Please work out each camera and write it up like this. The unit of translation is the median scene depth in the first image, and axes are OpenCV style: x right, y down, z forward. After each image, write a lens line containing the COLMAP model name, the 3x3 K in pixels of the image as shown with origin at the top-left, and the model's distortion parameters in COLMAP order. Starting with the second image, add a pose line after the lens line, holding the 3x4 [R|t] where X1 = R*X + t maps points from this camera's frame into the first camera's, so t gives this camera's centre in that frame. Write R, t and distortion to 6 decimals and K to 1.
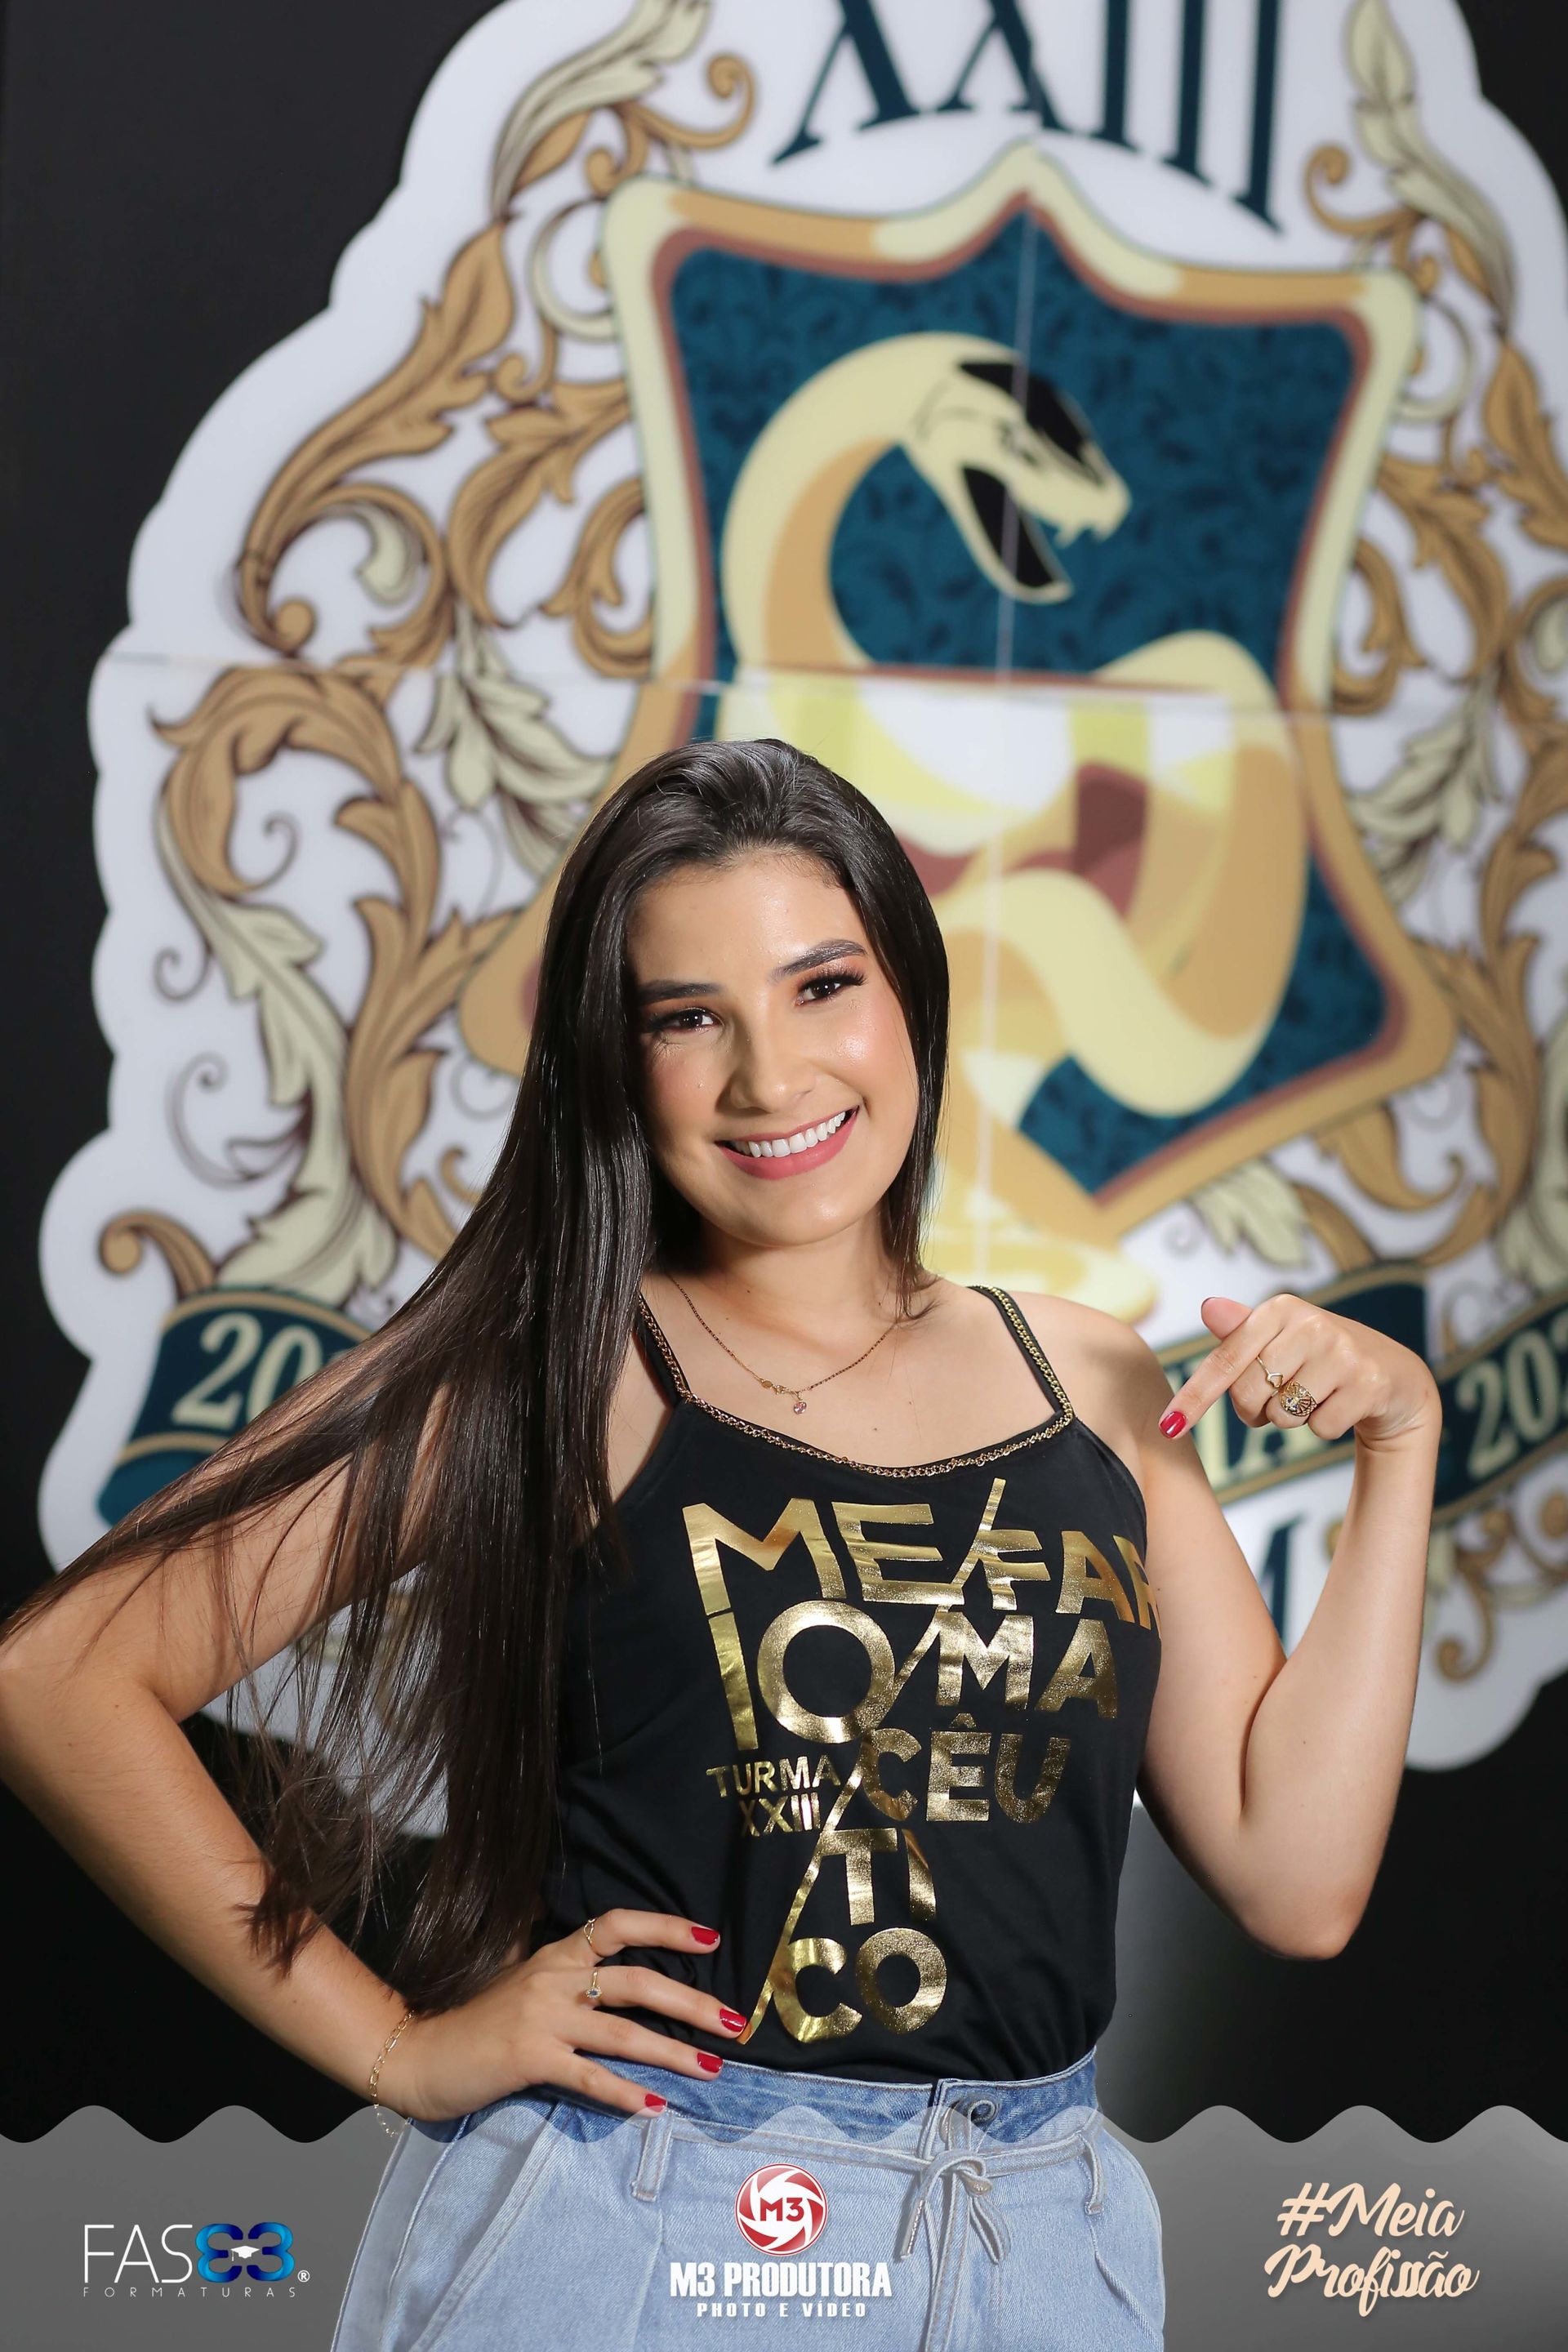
lens RADIAL K [[5817.4, 0, 784.0], [0, 5817.4, 1176.0], [0, 0, 1]] dist [0.001979, -0.585312]
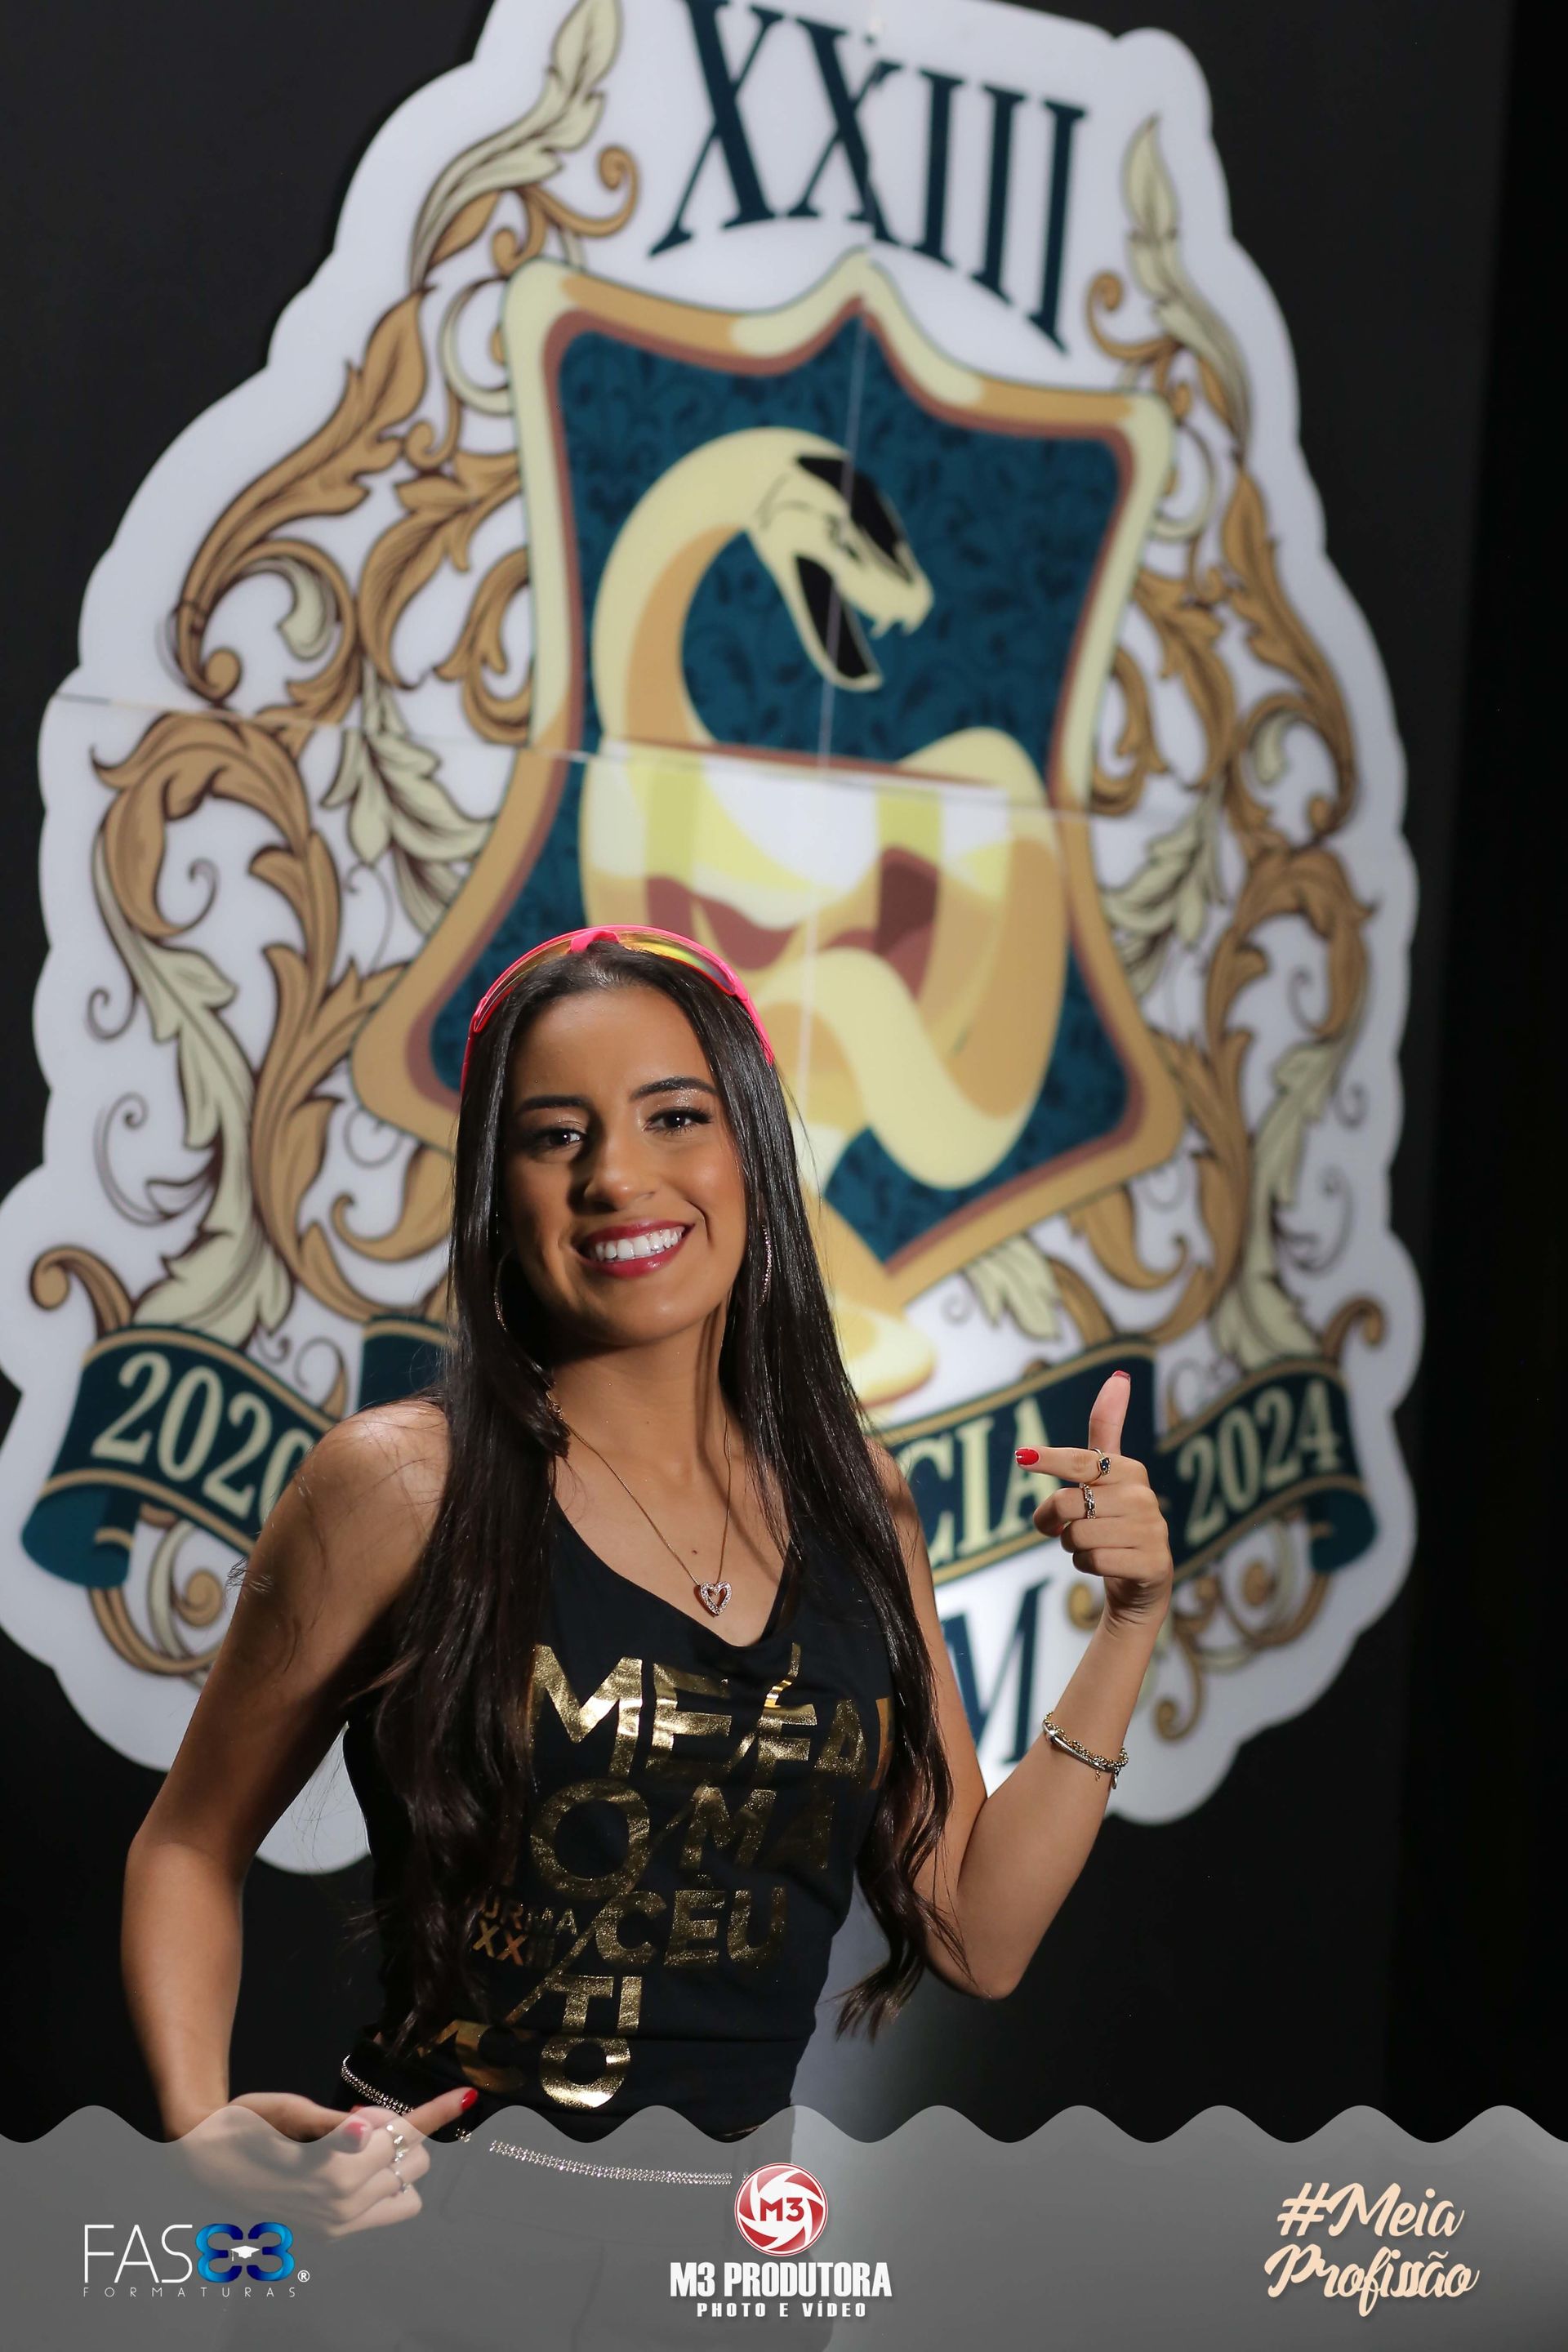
lens RADIAL K [[5790.3, 0, 784.0], [0, 5790.3, 1176.0], [0, 0, 1]] dist [-0.013143, -0.611291]
pose [[0.976767, 0.022298, 0.213142, -0.195242], [-0.014110, 0.999106, -0.039860, 0.030802], [-0.213841, 0.035927, 0.976208, -0.006048]]
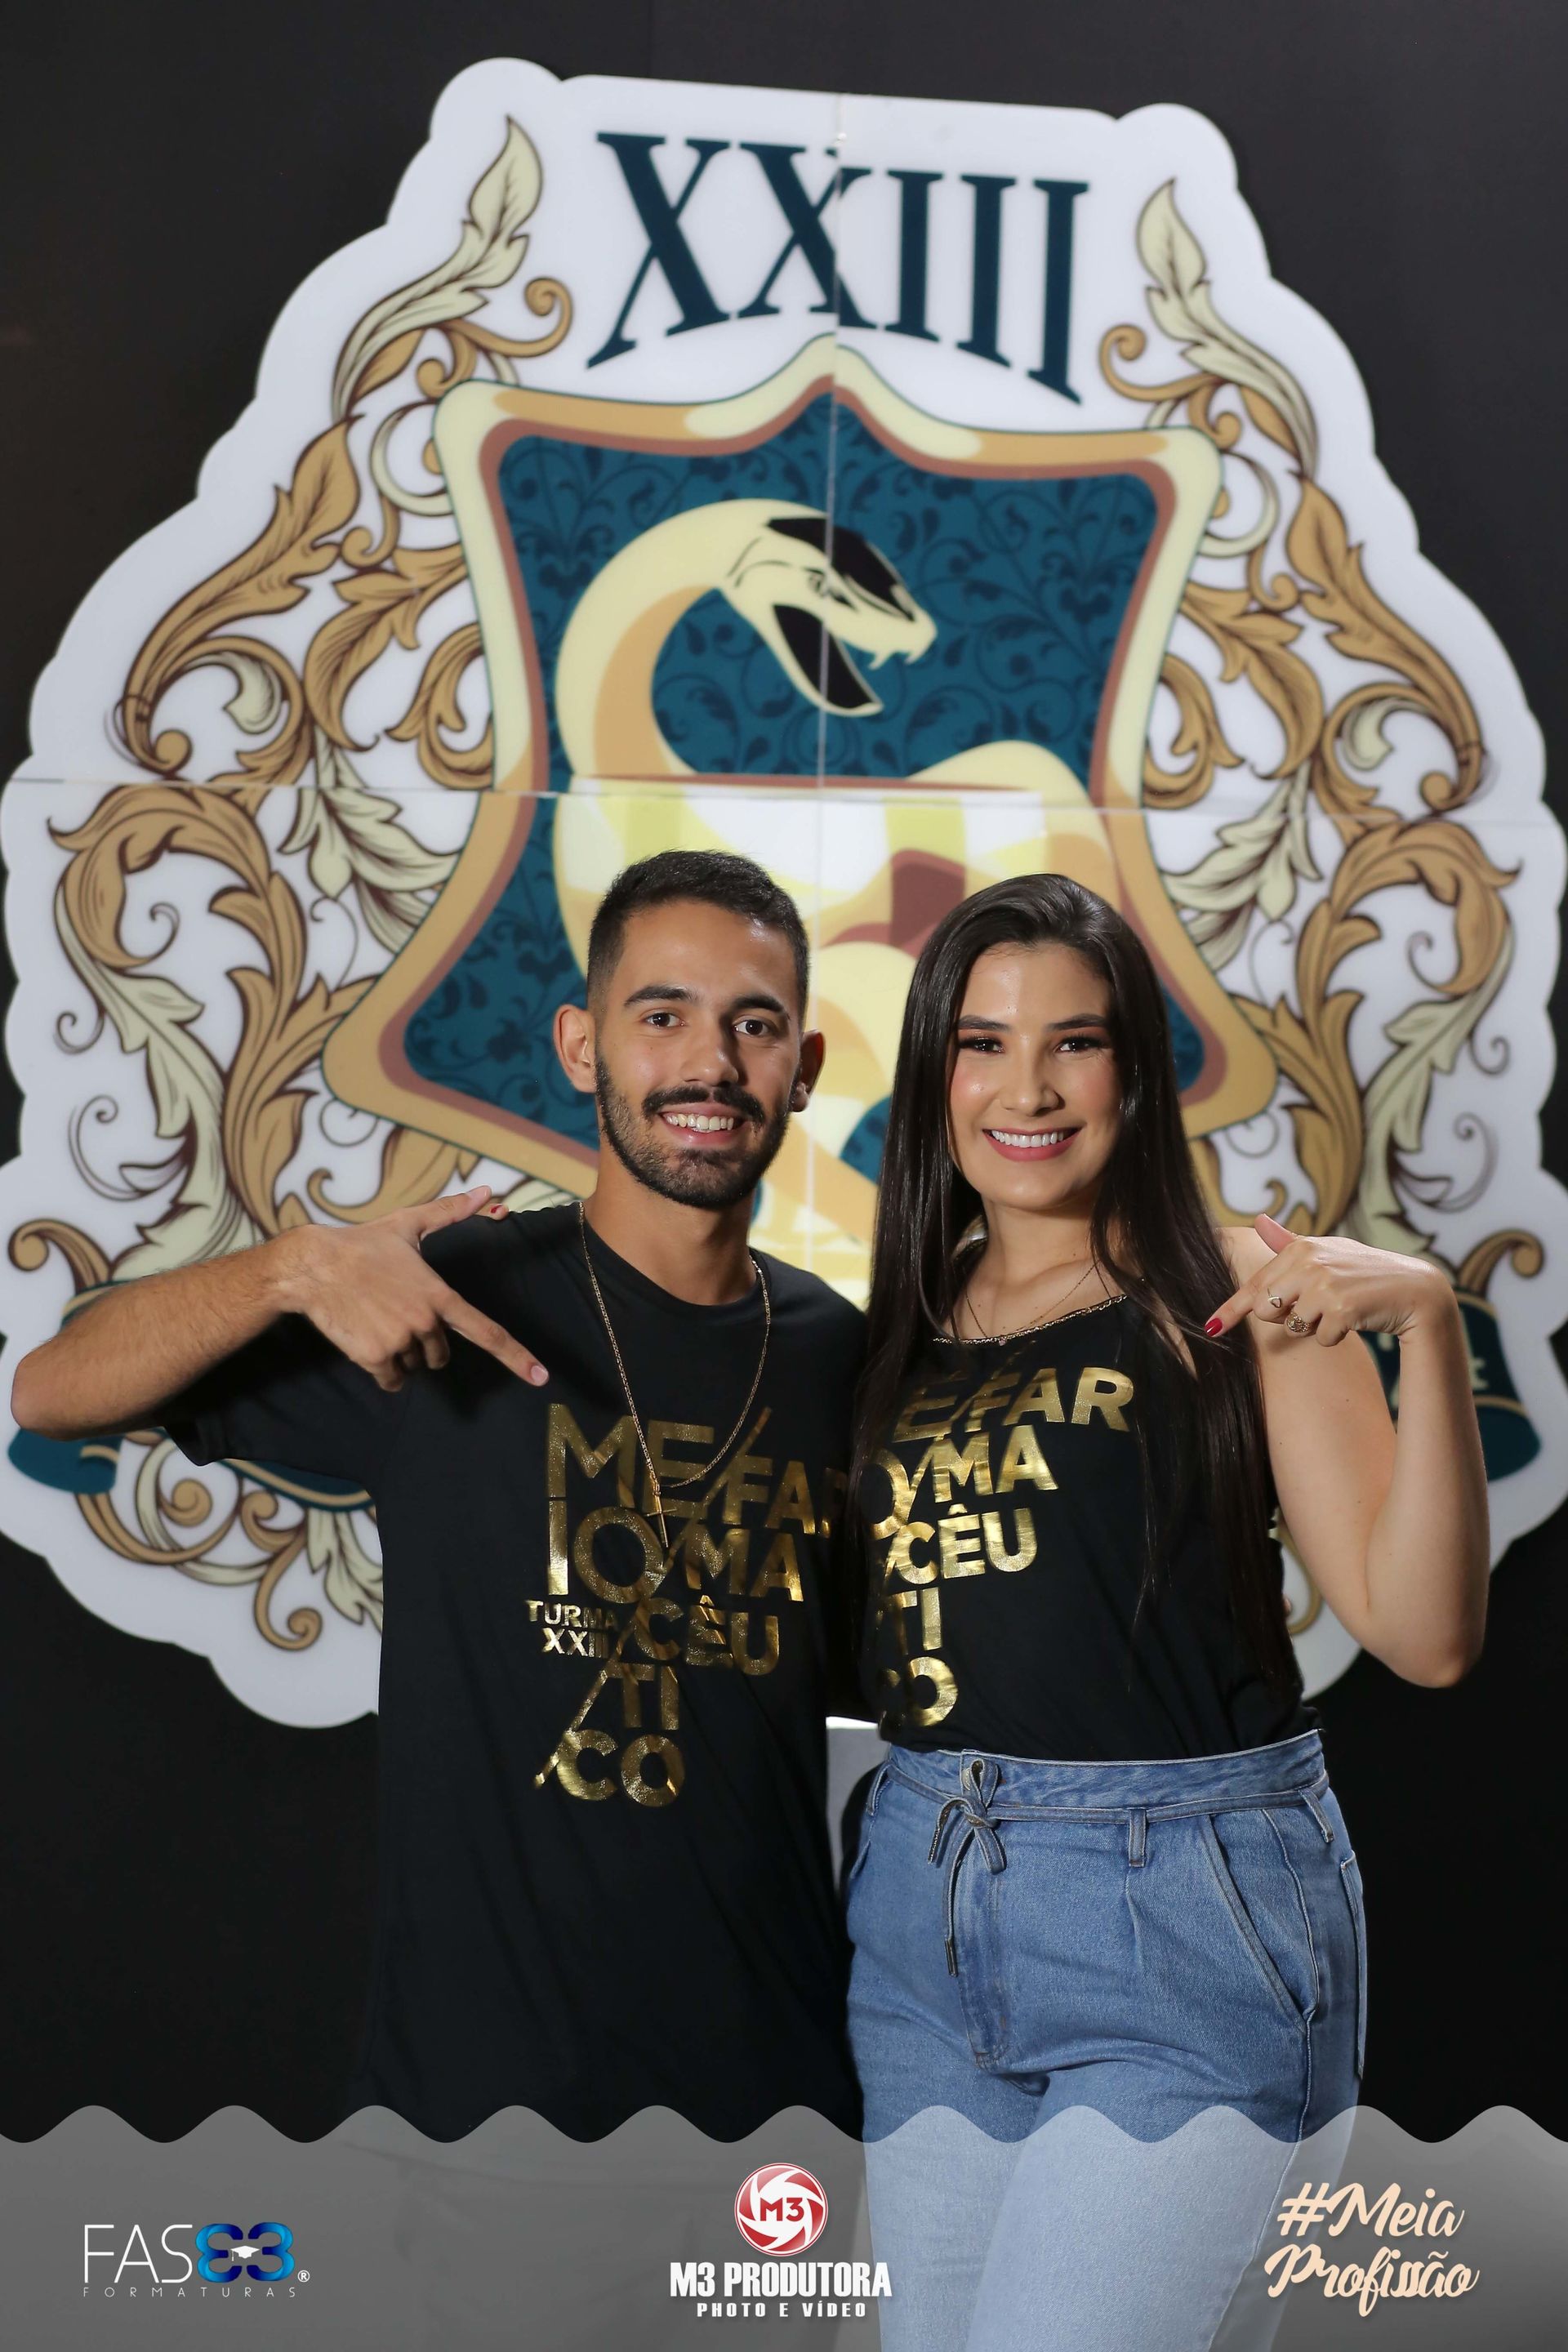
lens RADIAL K [[5817.4, 0, 784.0], [0, 5817.4, 1176.0], [0, 0, 1]] dist [0.001979, -0.585312]
pose [[0.965284, -0.002812, -0.261188, 0.356893], [-0.002382, 0.999806, -0.019568, 0.020005], [0.261192, 0.019511, 0.965090, -0.165227]]
